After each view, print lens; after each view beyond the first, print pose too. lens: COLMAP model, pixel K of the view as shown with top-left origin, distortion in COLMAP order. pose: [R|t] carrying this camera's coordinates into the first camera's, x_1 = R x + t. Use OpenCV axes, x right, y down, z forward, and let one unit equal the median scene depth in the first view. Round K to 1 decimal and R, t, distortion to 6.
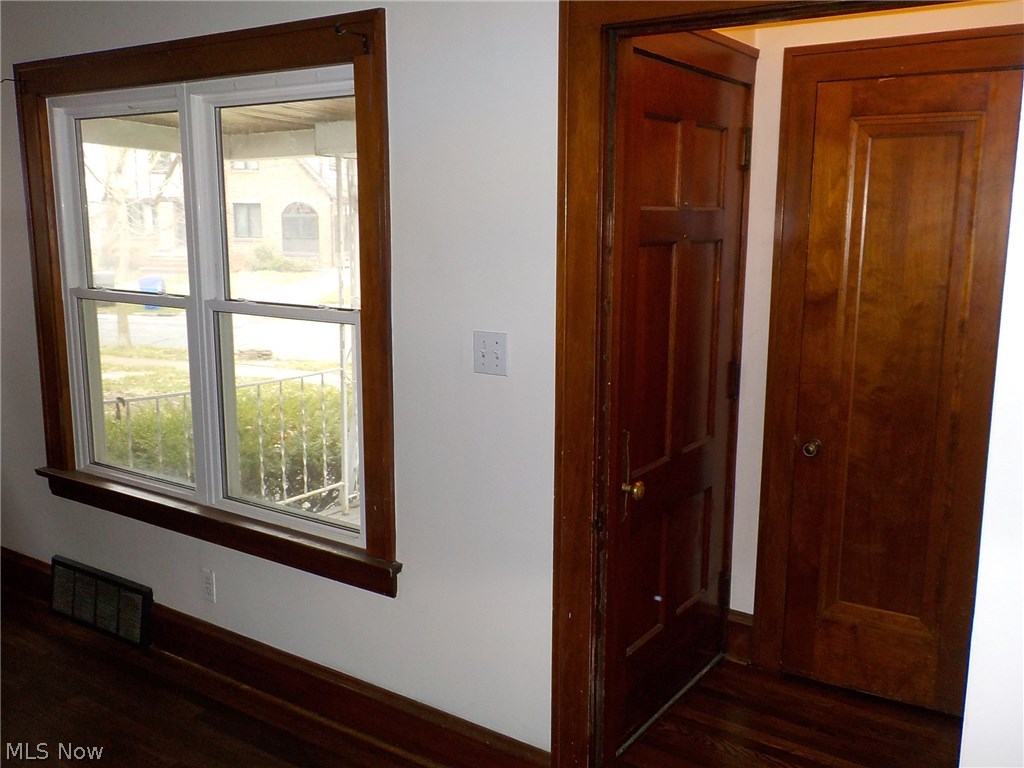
lens RADIAL K [[958.9, 0, 504.9], [0, 958.9, 387.3], [0, 0, 1]] dist [0.031213, 0.000000]
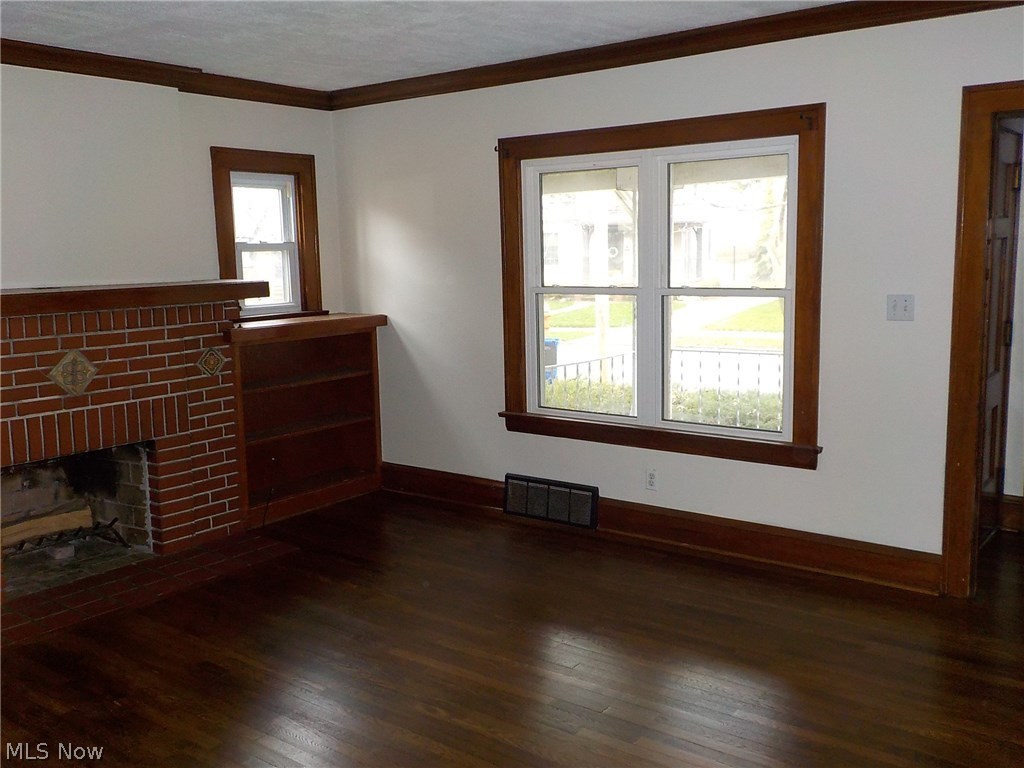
lens RADIAL K [[958.9, 0, 518.7], [0, 958.9, 391.3], [0, 0, 1]] dist [0.031213, 0.000000]
pose [[0.998484, -0.022372, -0.050283, -0.419054], [0.021423, 0.999583, -0.019347, 0.088882], [0.050695, 0.018241, 0.998548, -0.485100]]
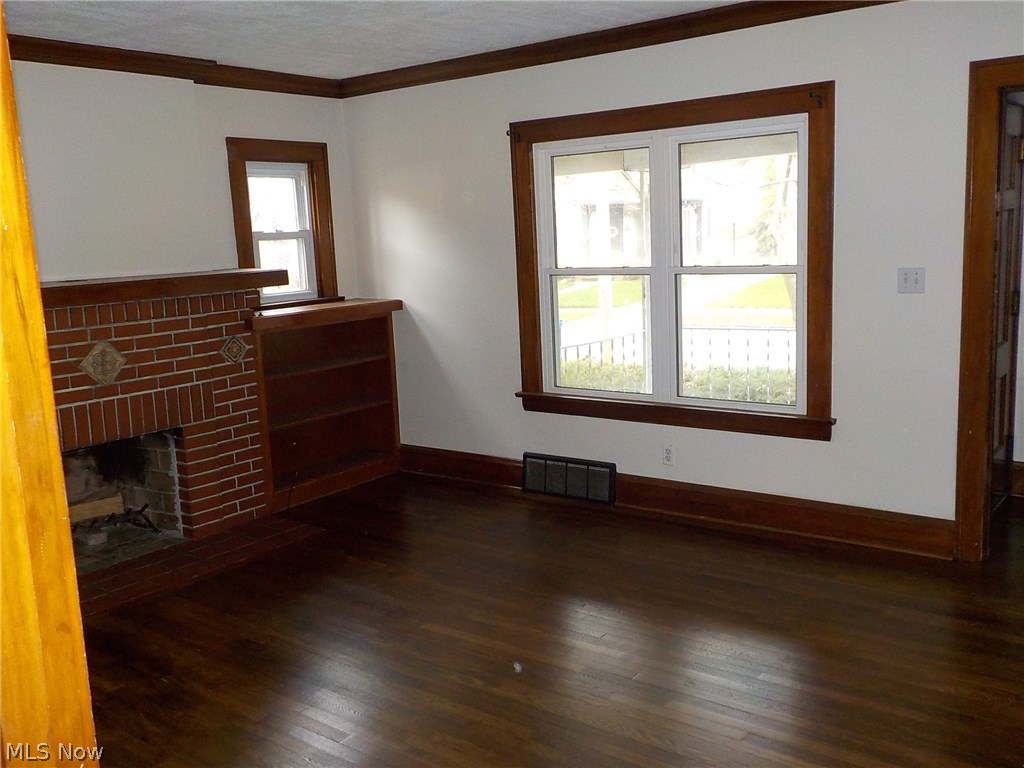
lens RADIAL K [[958.9, 0, 518.4], [0, 958.9, 392.1], [0, 0, 1]] dist [0.031213, 0.000000]
pose [[0.997716, -0.044412, -0.050895, -0.445278], [0.044491, 0.999010, 0.000433, 0.090636], [0.050825, -0.002697, 0.998704, -0.516348]]
